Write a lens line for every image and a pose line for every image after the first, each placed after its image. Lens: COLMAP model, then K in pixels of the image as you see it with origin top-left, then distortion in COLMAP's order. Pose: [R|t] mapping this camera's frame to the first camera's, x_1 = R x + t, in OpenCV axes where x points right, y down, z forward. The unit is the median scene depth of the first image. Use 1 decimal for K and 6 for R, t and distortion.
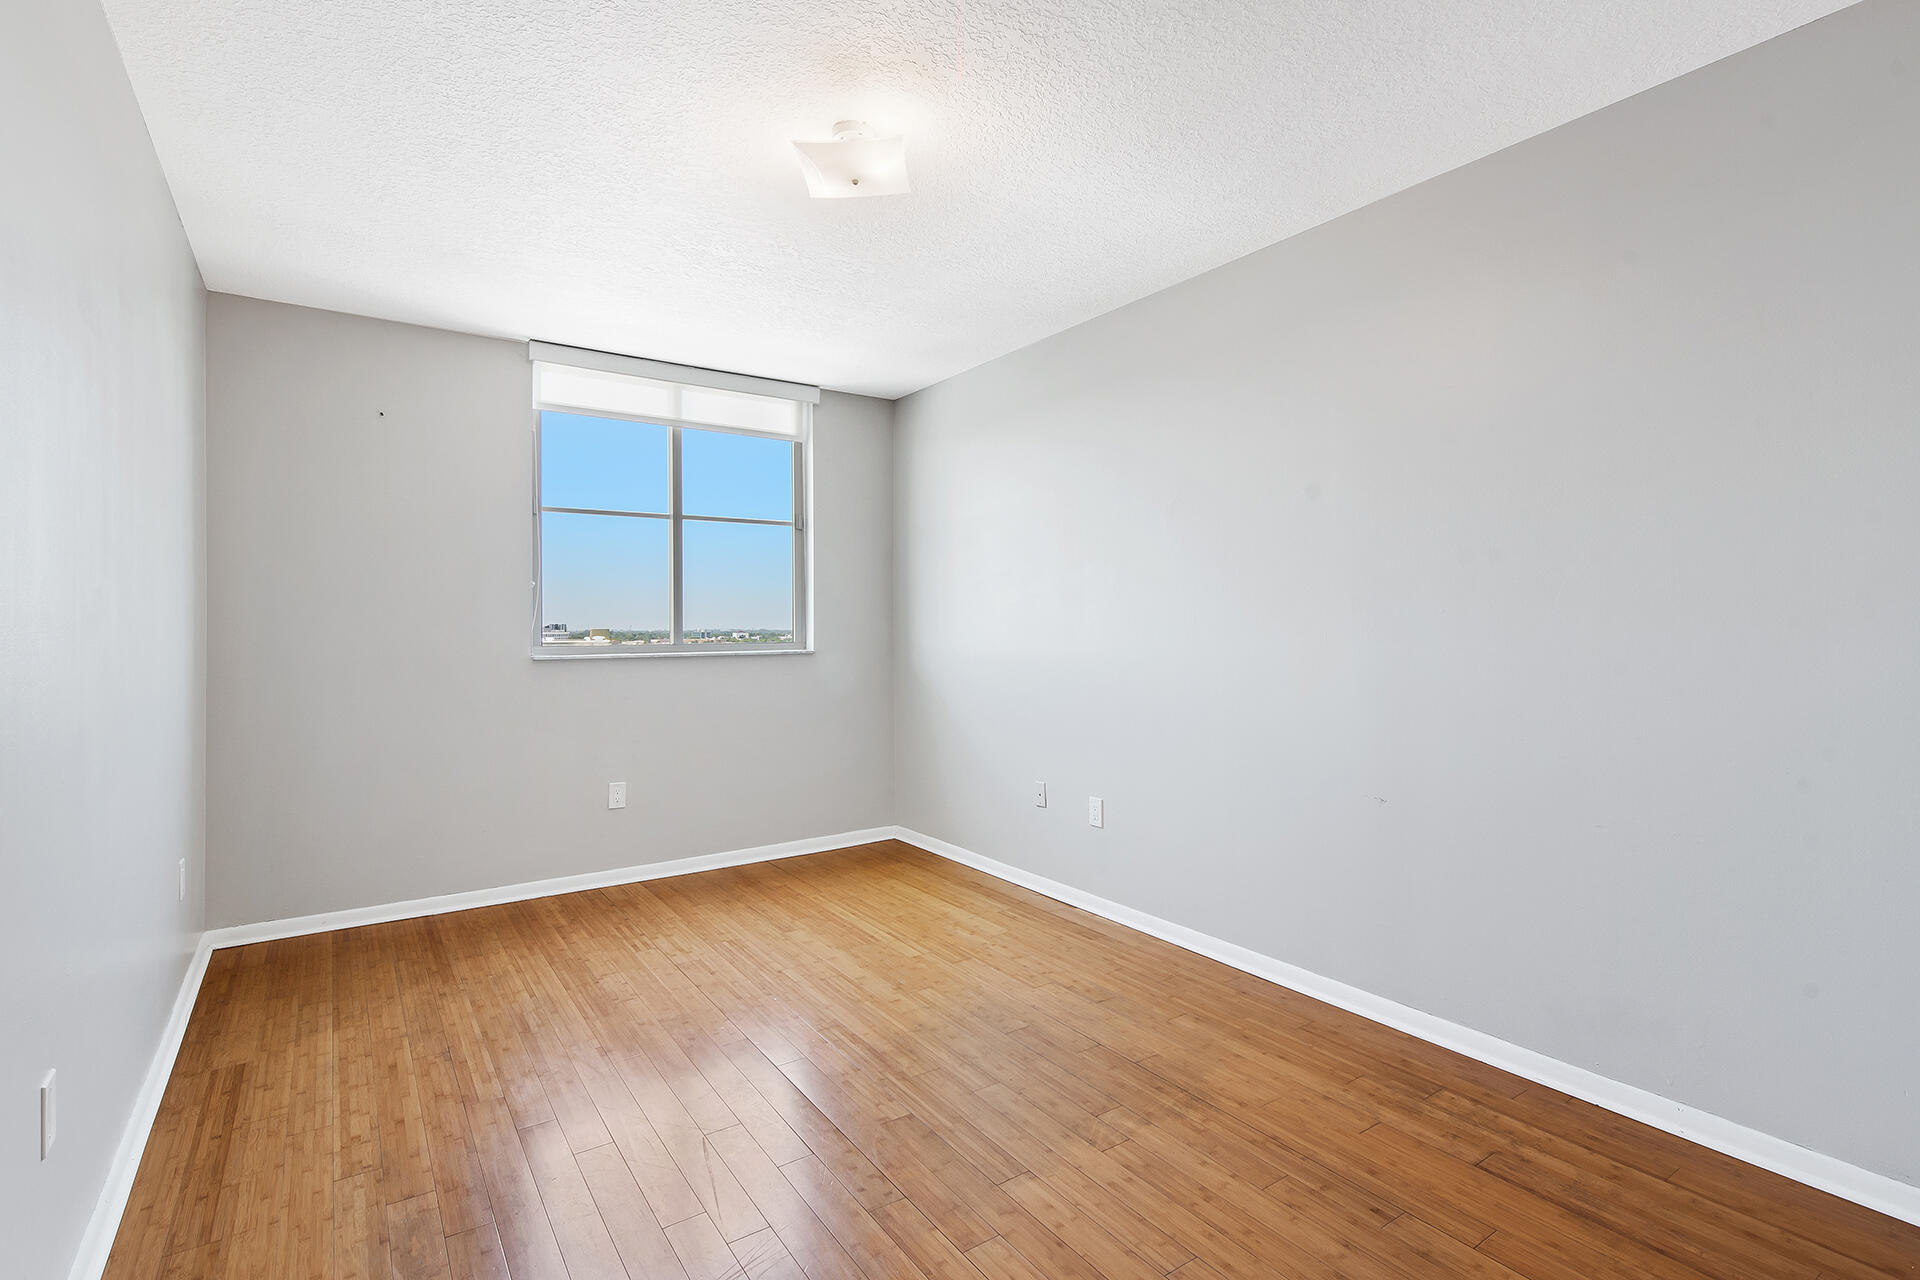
lens RADIAL K [[913.4, 0, 994.6], [0, 913.4, 614.3], [0, 0, 1]] dist [0.005352, 0.000244]
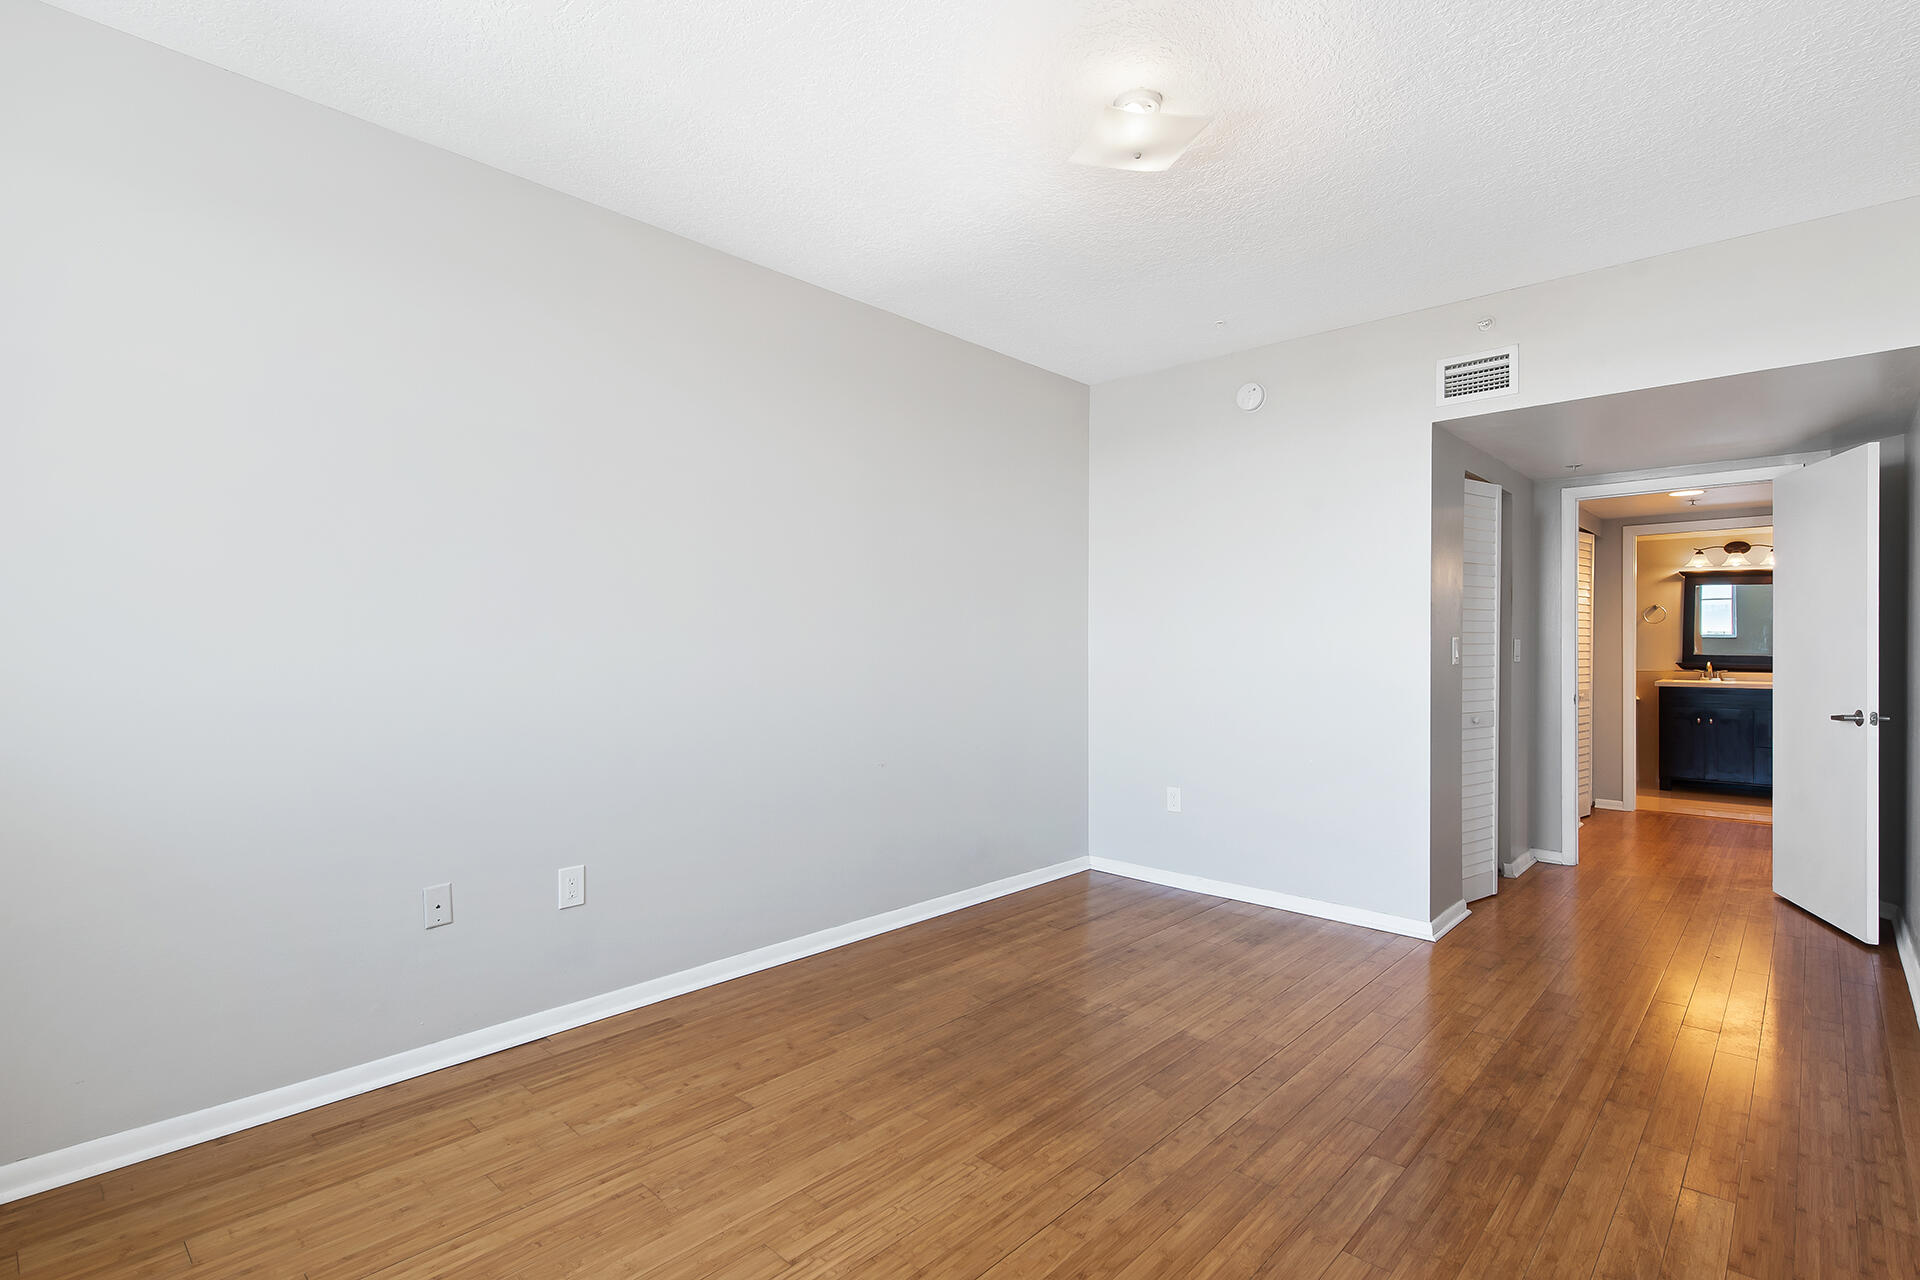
lens RADIAL K [[913.4, 0, 952.6], [0, 913.4, 647.9], [0, 0, 1]] dist [0.005352, 0.000244]
pose [[-0.186384, -0.005180, 0.982463, -0.793994], [-0.013669, 0.999903, 0.002679, 0.029765], [-0.982382, -0.012930, -0.186436, 1.035590]]
